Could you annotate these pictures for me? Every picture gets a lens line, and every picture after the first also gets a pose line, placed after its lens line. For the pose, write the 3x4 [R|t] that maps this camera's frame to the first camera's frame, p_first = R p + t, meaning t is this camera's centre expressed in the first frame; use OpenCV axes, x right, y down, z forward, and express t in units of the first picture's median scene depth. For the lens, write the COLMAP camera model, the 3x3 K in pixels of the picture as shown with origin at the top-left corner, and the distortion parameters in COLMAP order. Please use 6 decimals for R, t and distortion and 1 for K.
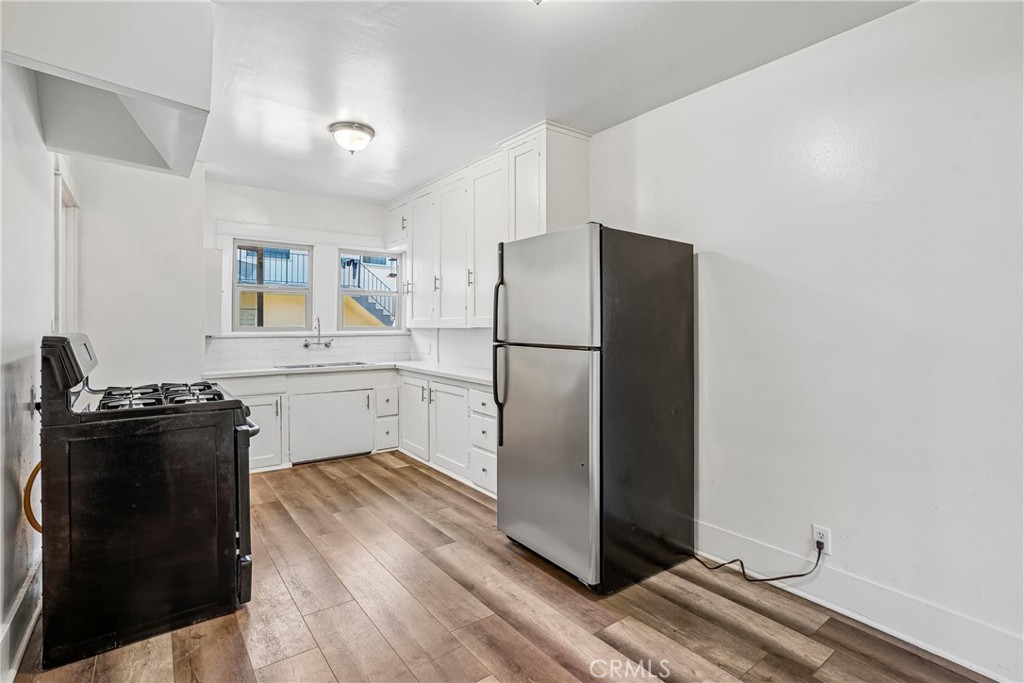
lens RADIAL K [[481.6, 0, 508.0], [0, 481.6, 342.7], [0, 0, 1]] dist [-0.054346, 0.023518]
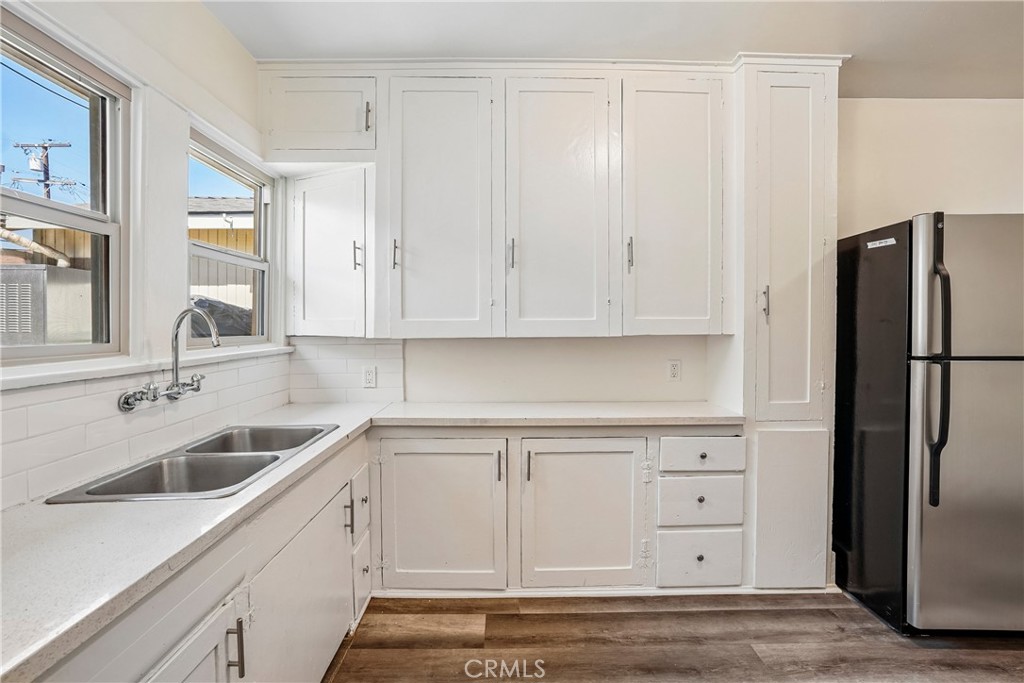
lens RADIAL K [[481.6, 0, 508.4], [0, 481.6, 340.7], [0, 0, 1]] dist [-0.054346, 0.023518]
pose [[0.599138, -0.030175, 0.800077, -0.607012], [0.034431, 0.999336, 0.011907, -0.034832], [-0.799905, 0.020413, 0.599780, 0.717211]]
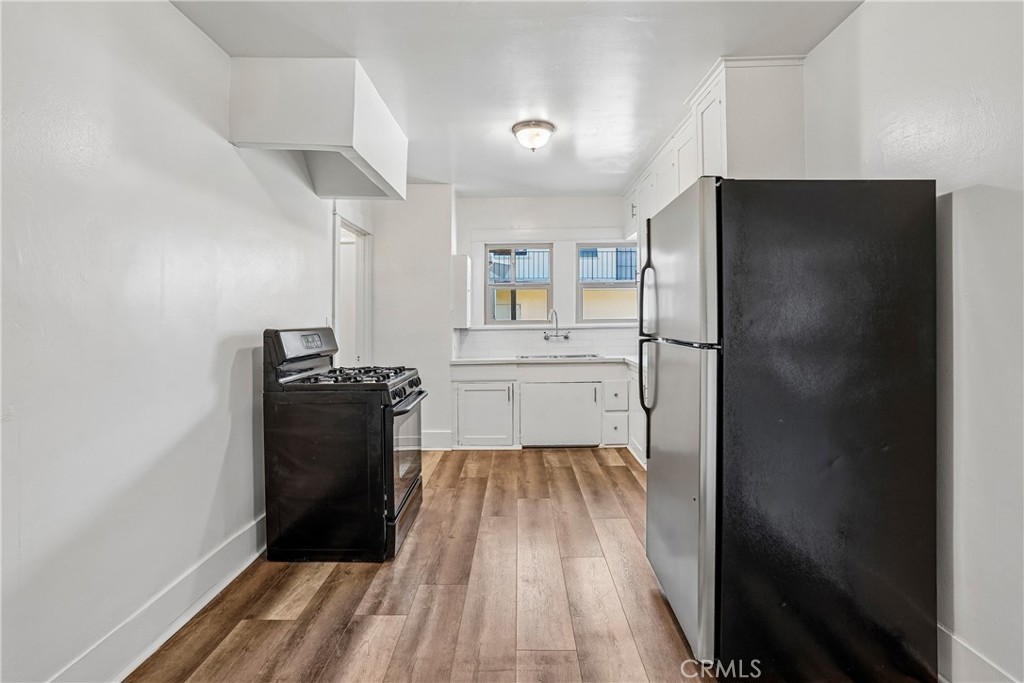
lens RADIAL K [[481.6, 0, 517.8], [0, 481.6, 329.1], [0, 0, 1]] dist [-0.054346, 0.023518]
pose [[0.794038, -0.000736, -0.607867, 0.208981], [-0.006193, 0.999938, -0.009300, -0.002828], [0.607836, 0.011149, 0.793984, 0.125323]]
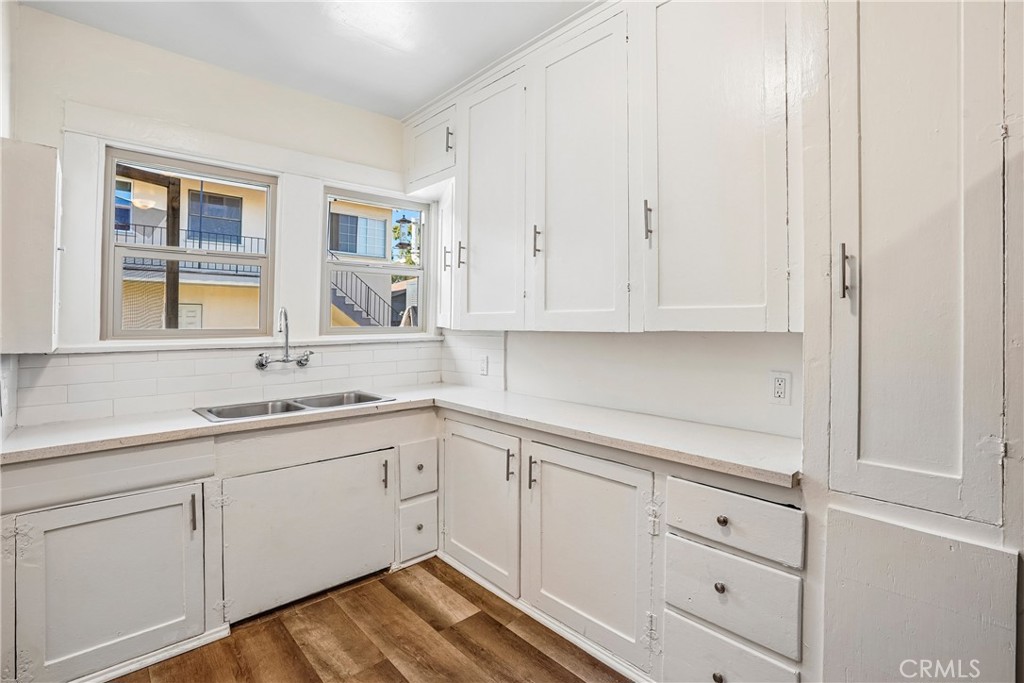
lens RADIAL K [[481.6, 0, 509.8], [0, 481.6, 325.9], [0, 0, 1]] dist [-0.054346, 0.023518]
pose [[0.996597, -0.004400, 0.082313, -0.225609], [0.006759, 0.999574, -0.028406, -0.022993], [-0.082153, 0.028866, 0.996202, 0.531953]]
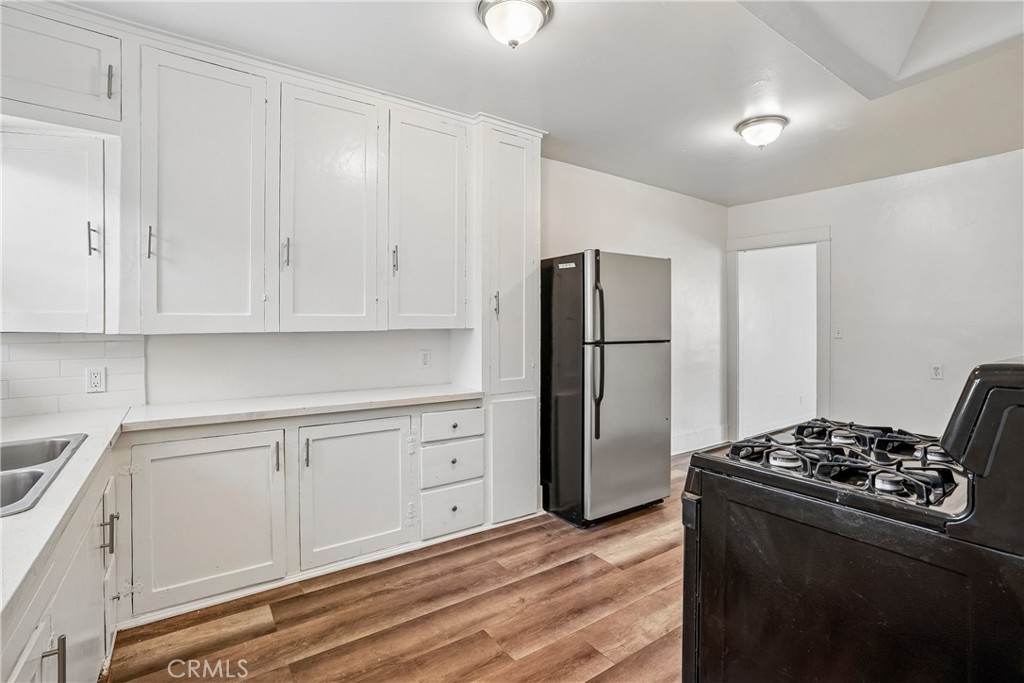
lens RADIAL K [[481.6, 0, 514.9], [0, 481.6, 329.6], [0, 0, 1]] dist [-0.054346, 0.023518]
pose [[0.043341, -0.022389, 0.998809, -0.719810], [0.033565, 0.999217, 0.020942, -0.037582], [-0.998496, 0.032618, 0.044059, 0.747756]]
